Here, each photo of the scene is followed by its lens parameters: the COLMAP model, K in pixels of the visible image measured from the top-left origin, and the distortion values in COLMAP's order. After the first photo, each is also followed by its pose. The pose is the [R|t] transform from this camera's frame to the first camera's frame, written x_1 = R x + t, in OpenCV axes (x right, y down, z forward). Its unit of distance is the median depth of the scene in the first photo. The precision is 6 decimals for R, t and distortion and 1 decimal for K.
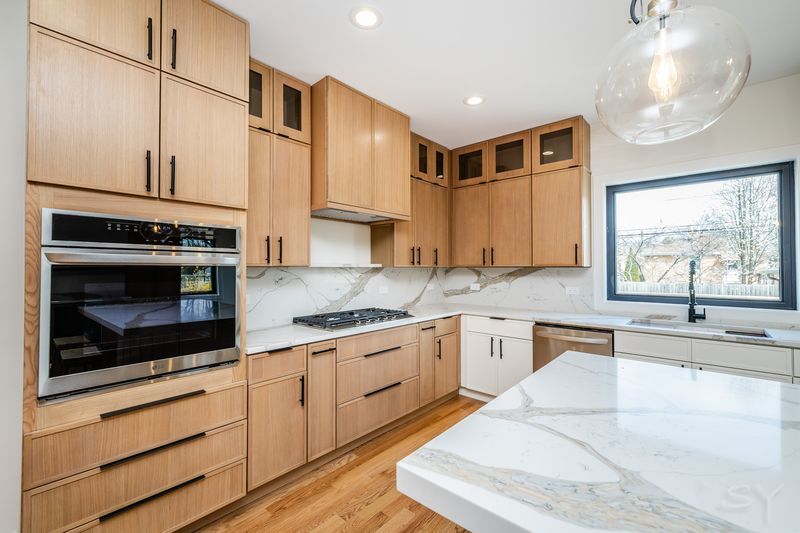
lens RADIAL K [[338.0, 0, 400.0], [0, 338.0, 263.2], [0, 0, 1]] dist [0.000825, 0.000056]
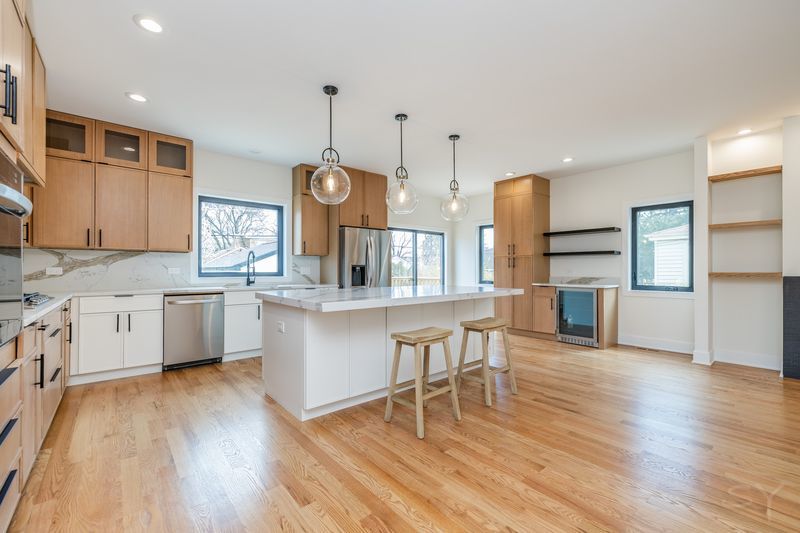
lens RADIAL K [[341.6, 0, 391.8], [0, 341.6, 268.0], [0, 0, 1]] dist [0.001918, 0.000195]
pose [[0.157711, 0.005148, 0.987472, -0.752839], [-0.015100, 0.999882, -0.002801, 0.074057], [-0.987370, -0.014469, 0.157771, -0.019316]]
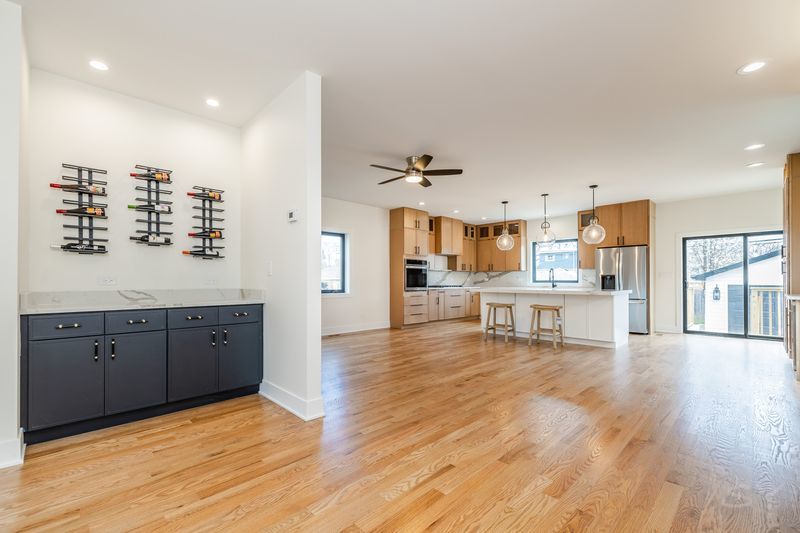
lens RADIAL K [[341.4, 0, 400.6], [0, 341.4, 278.3], [0, 0, 1]] dist [0.002794, 0.000304]
pose [[0.997136, 0.000715, -0.075623, -0.314351], [-0.000209, 0.999978, 0.006699, 0.064262], [0.075626, -0.006664, 0.997114, -2.239195]]
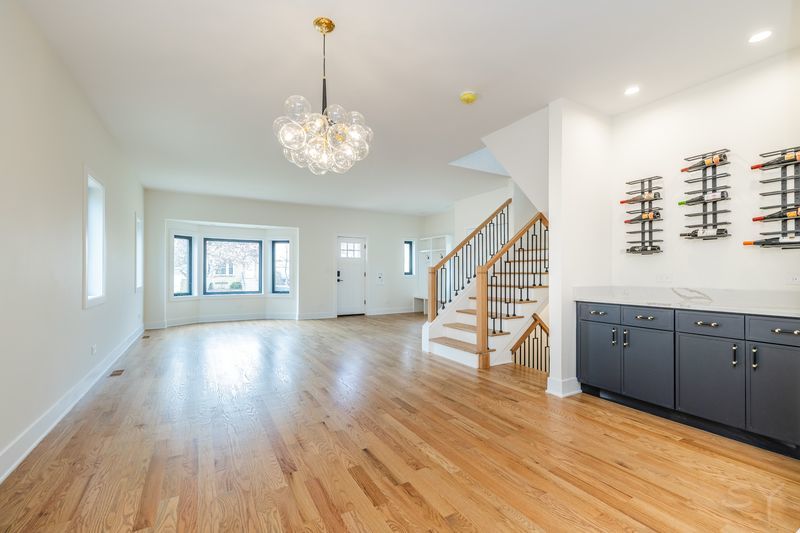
lens RADIAL K [[351.8, 0, 401.2], [0, 351.8, 272.0], [0, 0, 1]] dist [0.000831, 0.000137]
pose [[-0.318004, -0.003632, -0.948082, 0.056642], [0.010613, 0.999916, -0.007390, 0.058812], [0.948030, -0.012412, -0.317939, -1.722411]]
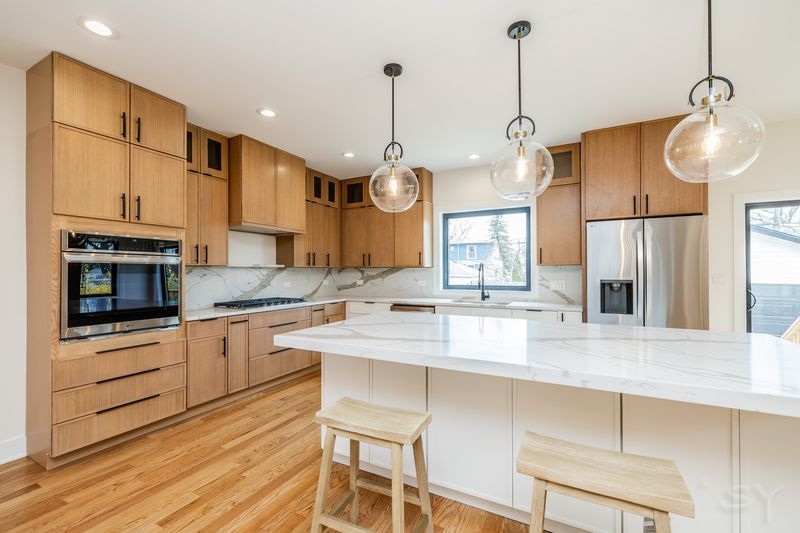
lens RADIAL K [[334.9, 0, 401.3], [0, 334.9, 269.5], [0, 0, 1]] dist [0.002050, 0.000216]
pose [[0.971824, -0.000776, 0.235705, 0.097029], [-0.001098, 0.999969, 0.007820, 0.011994], [-0.235704, -0.007858, 0.971793, -0.483521]]
